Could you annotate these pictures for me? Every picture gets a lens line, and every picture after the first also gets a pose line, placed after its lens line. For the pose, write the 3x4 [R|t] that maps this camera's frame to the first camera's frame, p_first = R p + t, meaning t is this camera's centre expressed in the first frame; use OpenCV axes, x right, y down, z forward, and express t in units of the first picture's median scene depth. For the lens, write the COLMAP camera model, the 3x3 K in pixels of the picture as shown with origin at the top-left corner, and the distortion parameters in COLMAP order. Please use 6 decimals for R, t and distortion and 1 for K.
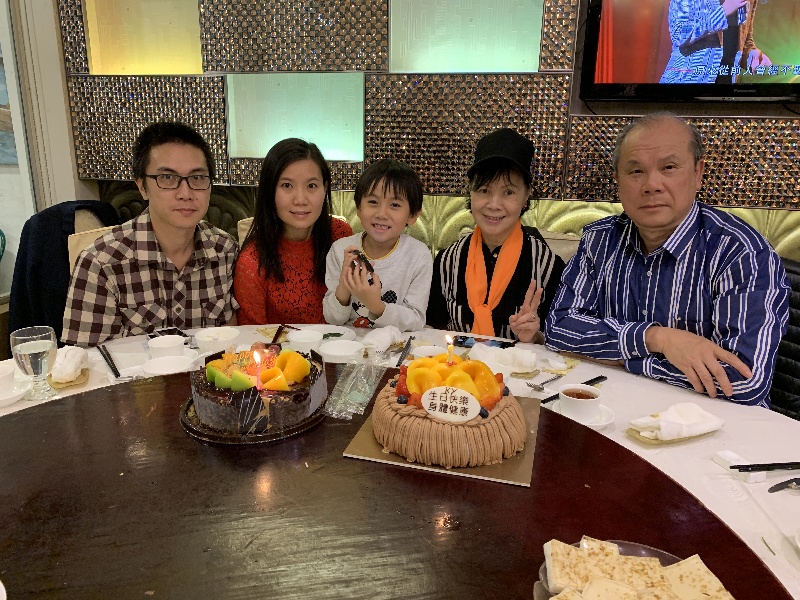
lens RADIAL K [[601.9, 0, 400.5], [0, 601.9, 299.9], [0, 0, 1]] dist [0.046522, -0.000154]
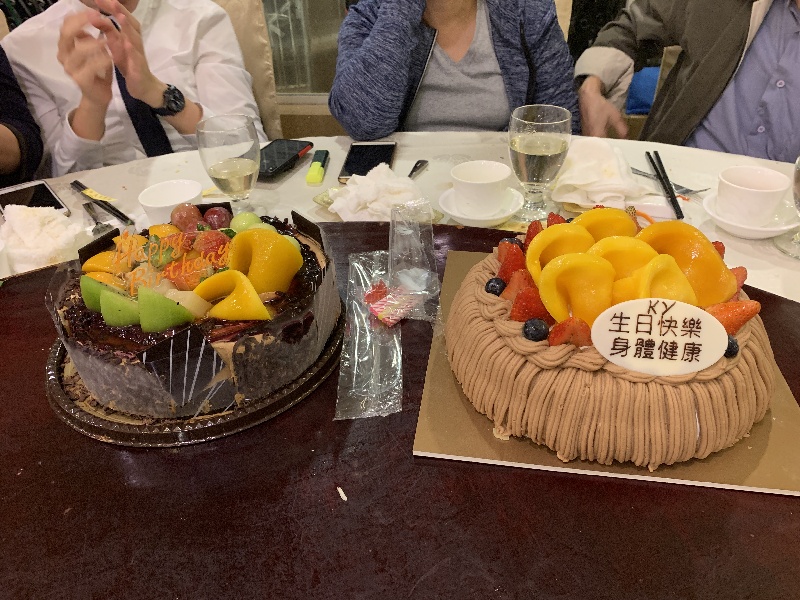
lens RADIAL K [[601.9, 0, 399.2], [0, 601.9, 302.3], [0, 0, 1]] dist [0.046522, -0.000154]
pose [[0.992349, -0.095682, 0.078022, -0.133833], [0.066388, 0.946369, 0.316195, -0.001674], [-0.104092, -0.308596, 0.945480, 0.612336]]
